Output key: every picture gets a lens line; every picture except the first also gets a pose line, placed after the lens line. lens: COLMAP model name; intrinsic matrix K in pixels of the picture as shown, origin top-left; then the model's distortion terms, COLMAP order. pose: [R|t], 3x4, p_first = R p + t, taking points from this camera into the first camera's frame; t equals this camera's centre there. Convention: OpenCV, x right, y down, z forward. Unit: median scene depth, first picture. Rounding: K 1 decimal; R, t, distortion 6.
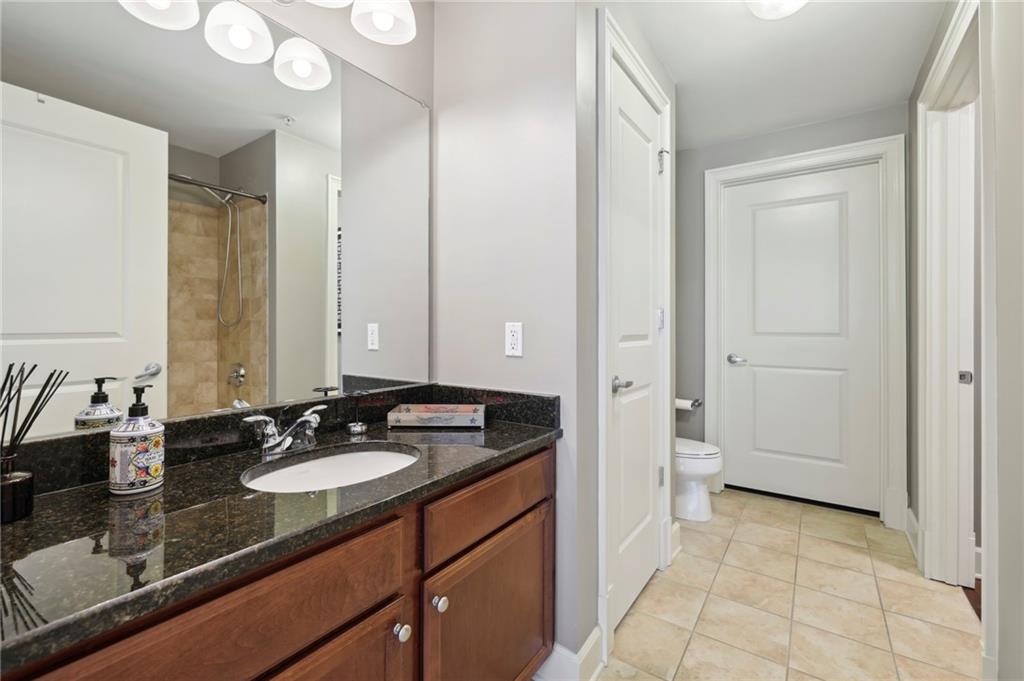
lens RADIAL K [[438.9, 0, 509.5], [0, 438.9, 324.3], [0, 0, 1]] dist [-0.000564, -0.000123]
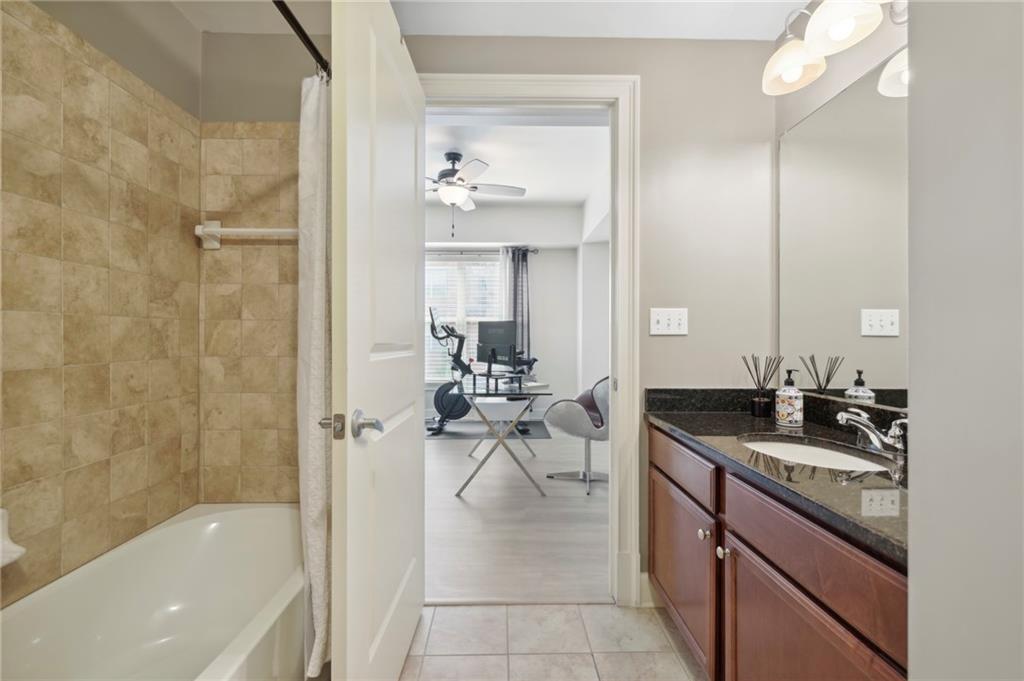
lens RADIAL K [[426.3, 0, 512.0], [0, 426.3, 340.5], [0, 0, 1]] dist [0.000862, 0.000118]
pose [[-0.802371, -0.005806, -0.596797, 1.004146], [-0.003474, 0.999981, -0.005058, 0.029753], [0.596815, -0.001985, -0.802376, 1.533331]]
